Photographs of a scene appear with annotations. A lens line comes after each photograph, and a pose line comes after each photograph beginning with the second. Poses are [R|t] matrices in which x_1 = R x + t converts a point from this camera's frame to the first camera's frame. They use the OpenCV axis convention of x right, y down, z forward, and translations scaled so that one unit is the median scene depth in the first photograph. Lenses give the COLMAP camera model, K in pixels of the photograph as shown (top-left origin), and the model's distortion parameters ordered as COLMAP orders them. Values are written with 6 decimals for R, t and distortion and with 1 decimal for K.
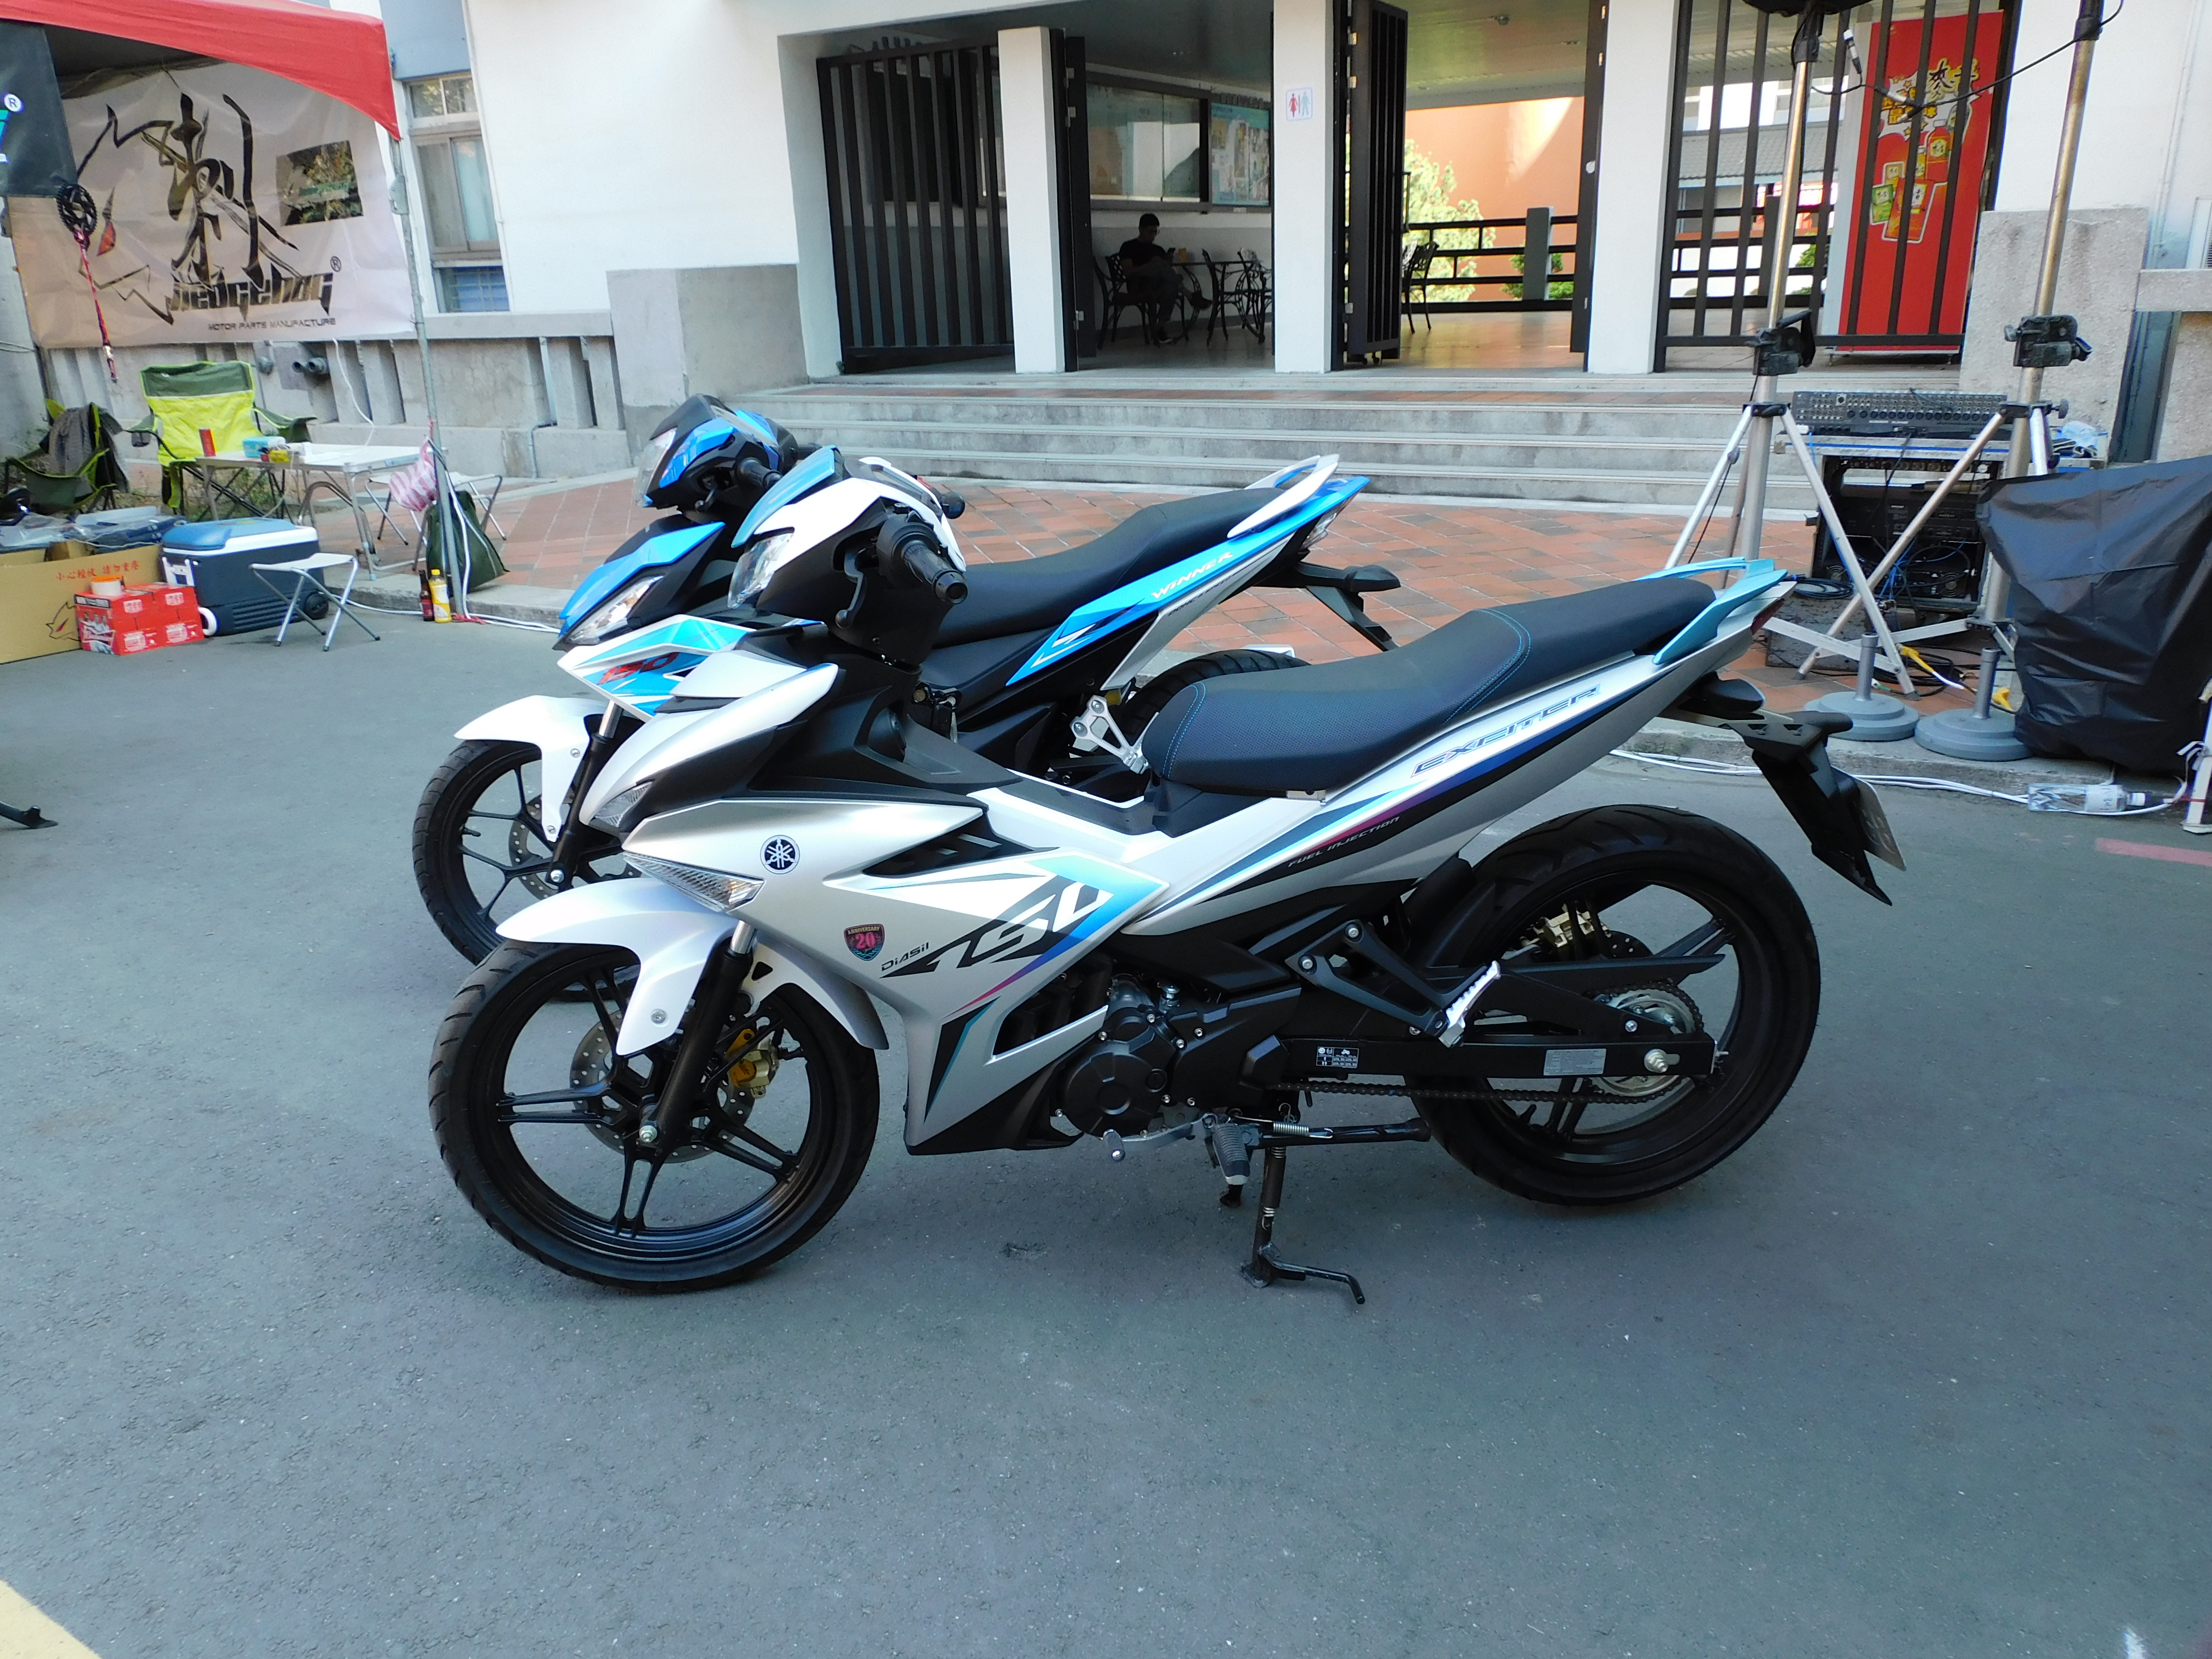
lens RADIAL K [[1572.9, 0, 1083.5], [0, 1572.9, 836.2], [0, 0, 1]] dist [-0.003670, -0.004890]
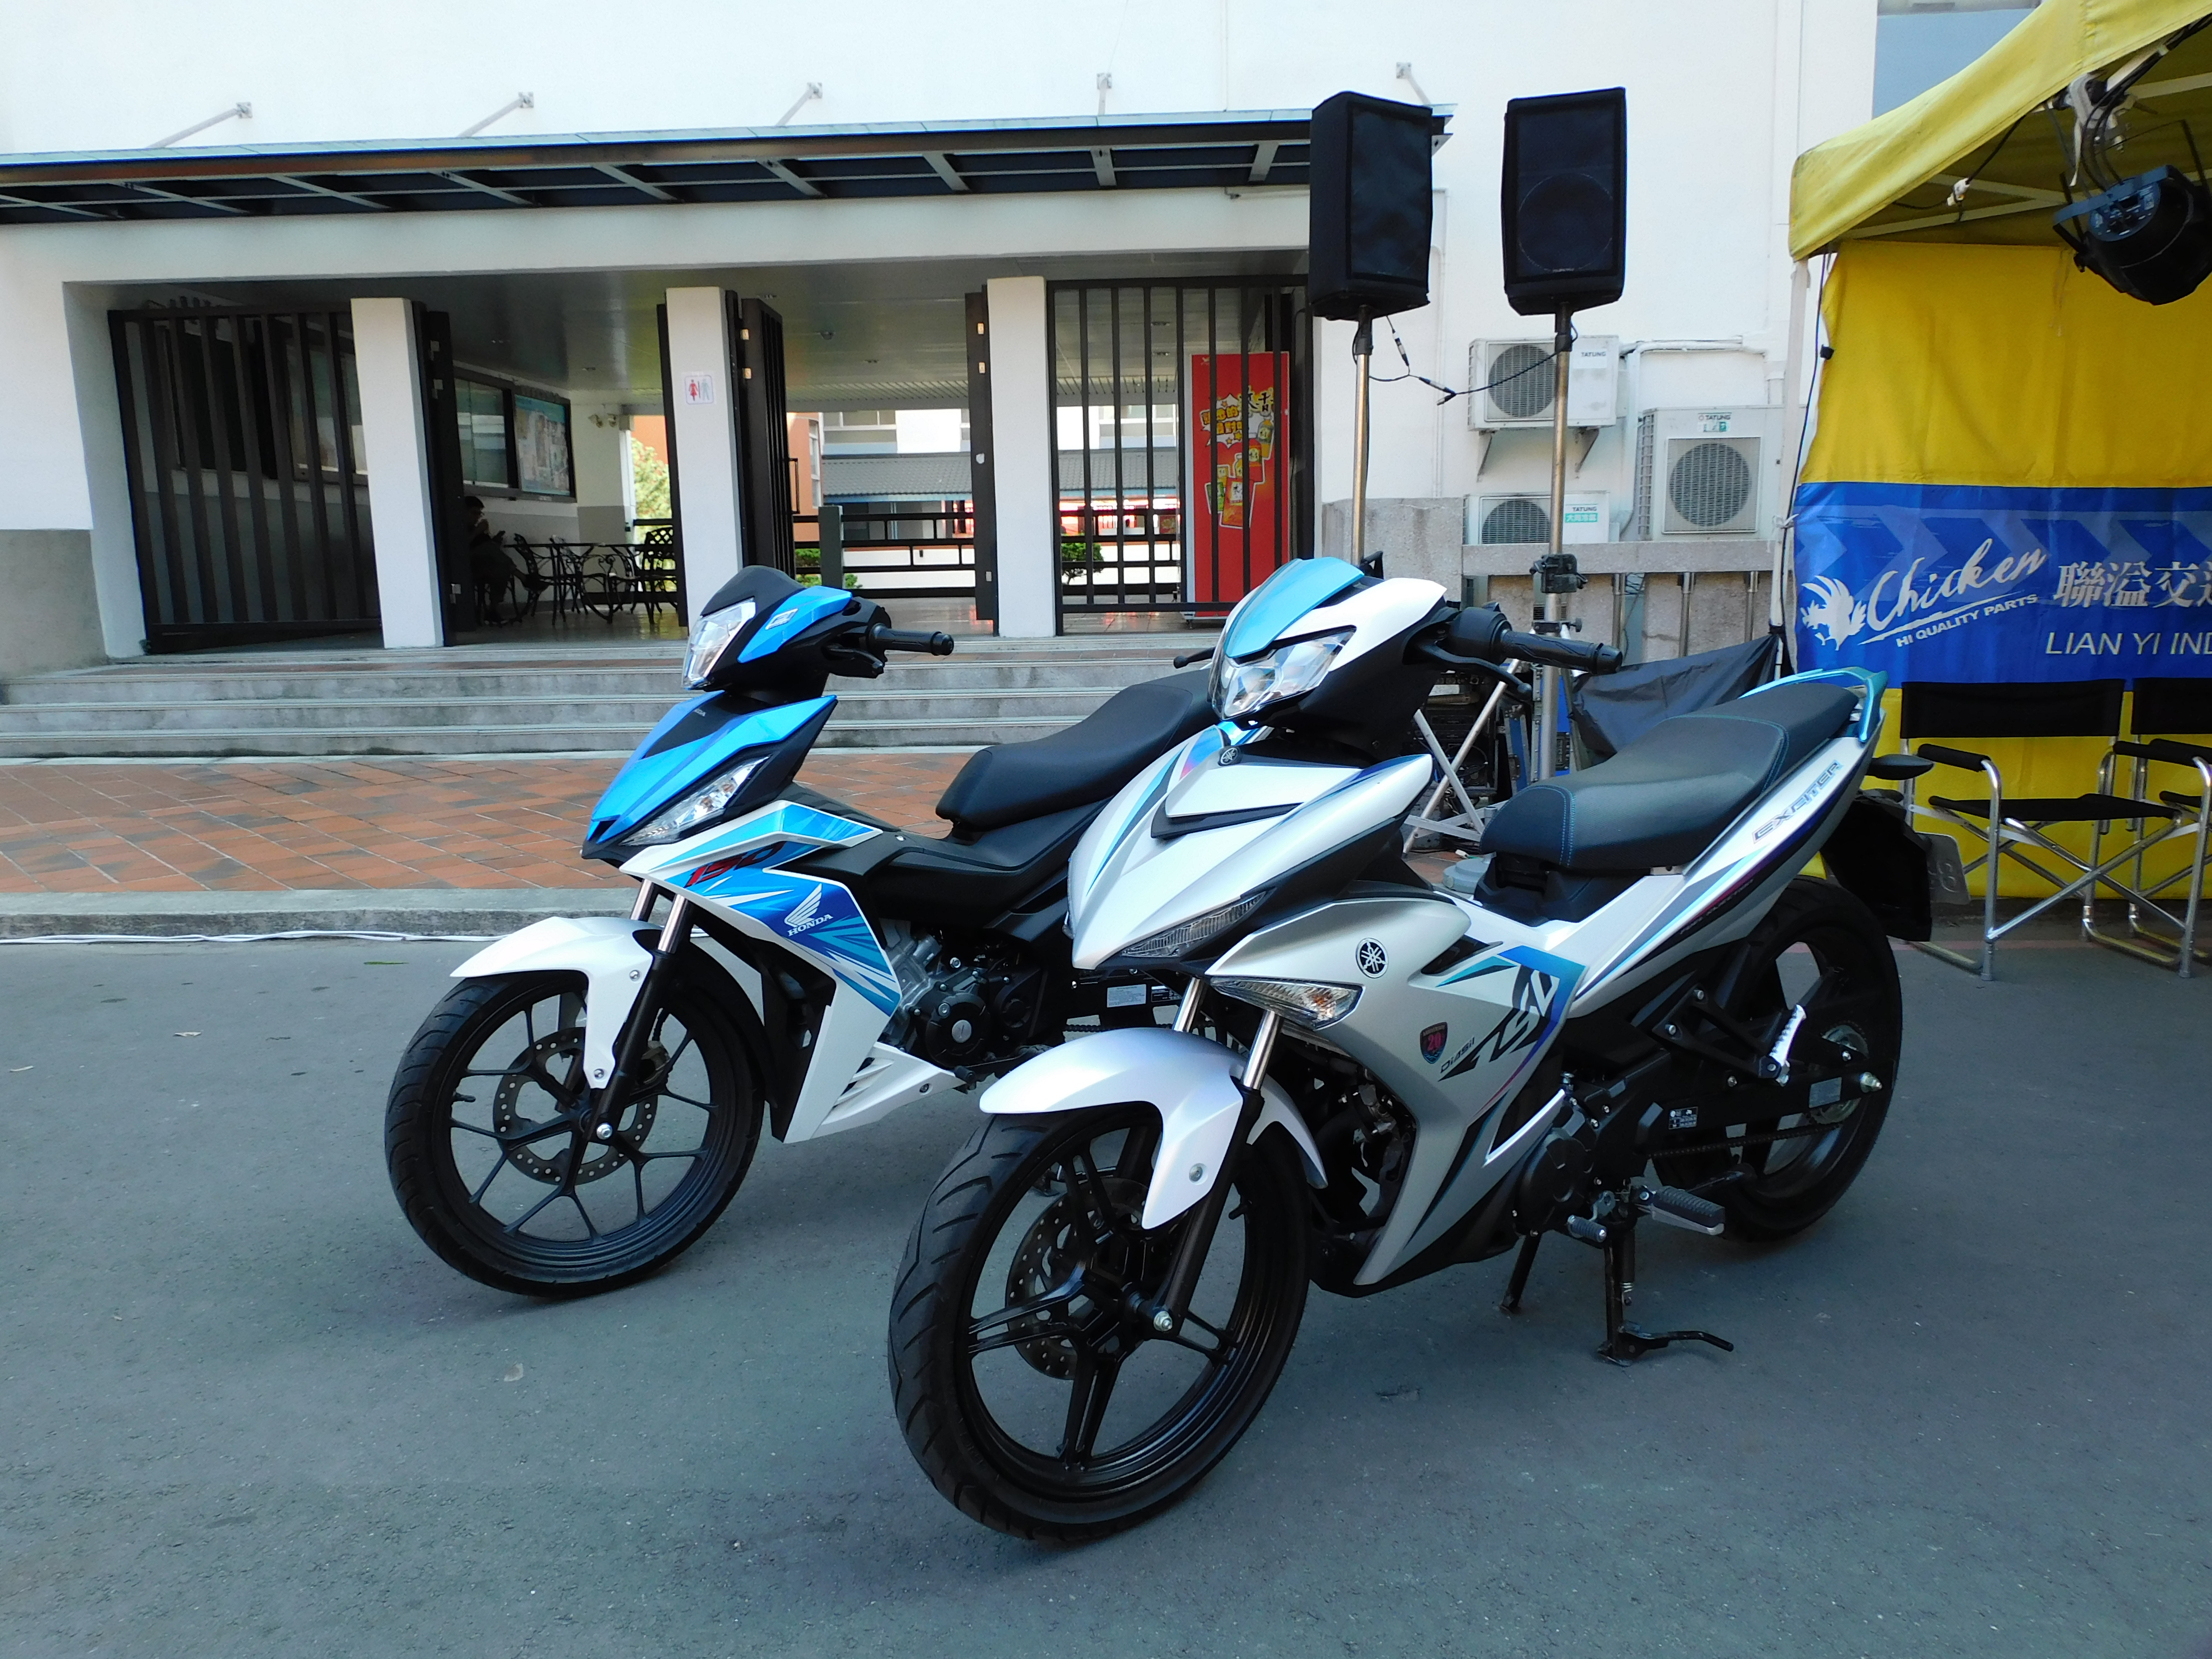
lens RADIAL K [[1582.5, 0, 1106.0], [0, 1582.5, 829.5], [0, 0, 1]] dist [-0.012941, -0.001541]
pose [[0.877017, -0.063077, 0.476300, -0.181562], [0.150834, 0.977372, -0.148298, 0.012349], [-0.456169, 0.201903, 0.866687, 0.051089]]
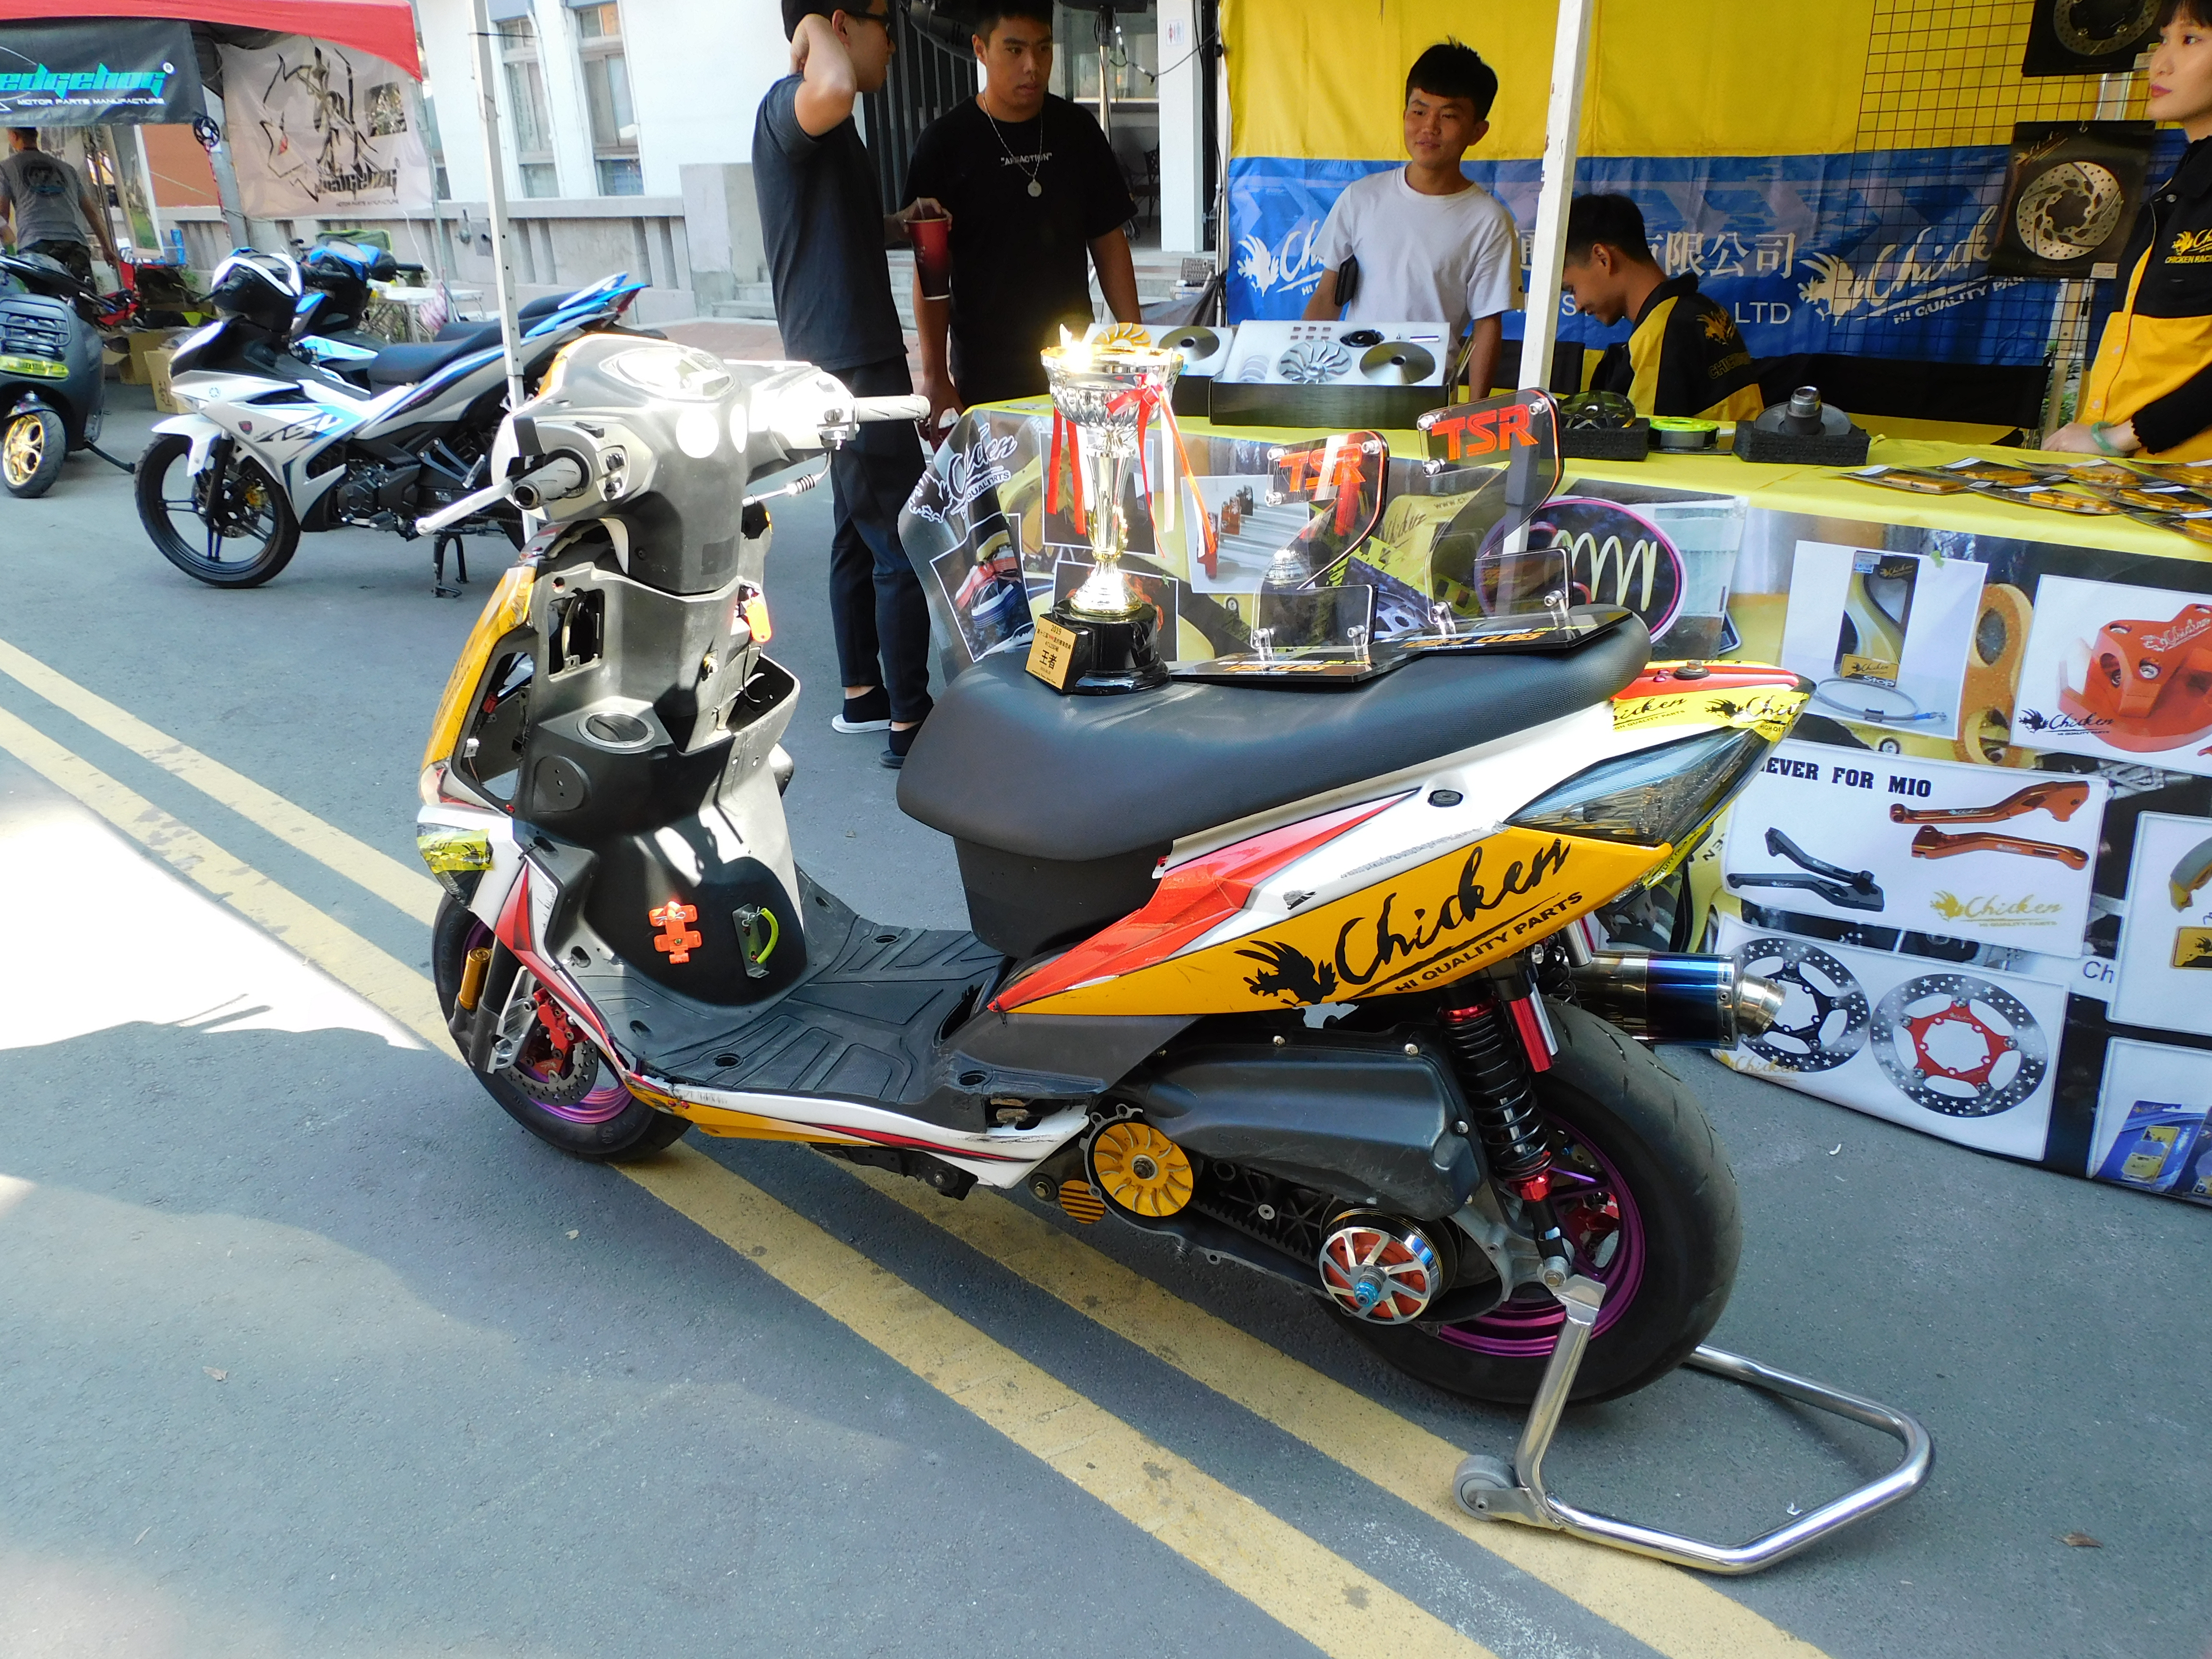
lens RADIAL K [[1582.5, 0, 1106.0], [0, 1582.5, 829.5], [0, 0, 1]] dist [-0.012941, -0.001541]
pose [[0.982423, 0.080198, -0.168561, 0.448537], [-0.070446, 0.995520, 0.063074, 0.116874], [0.172864, -0.050091, 0.983671, -0.363546]]
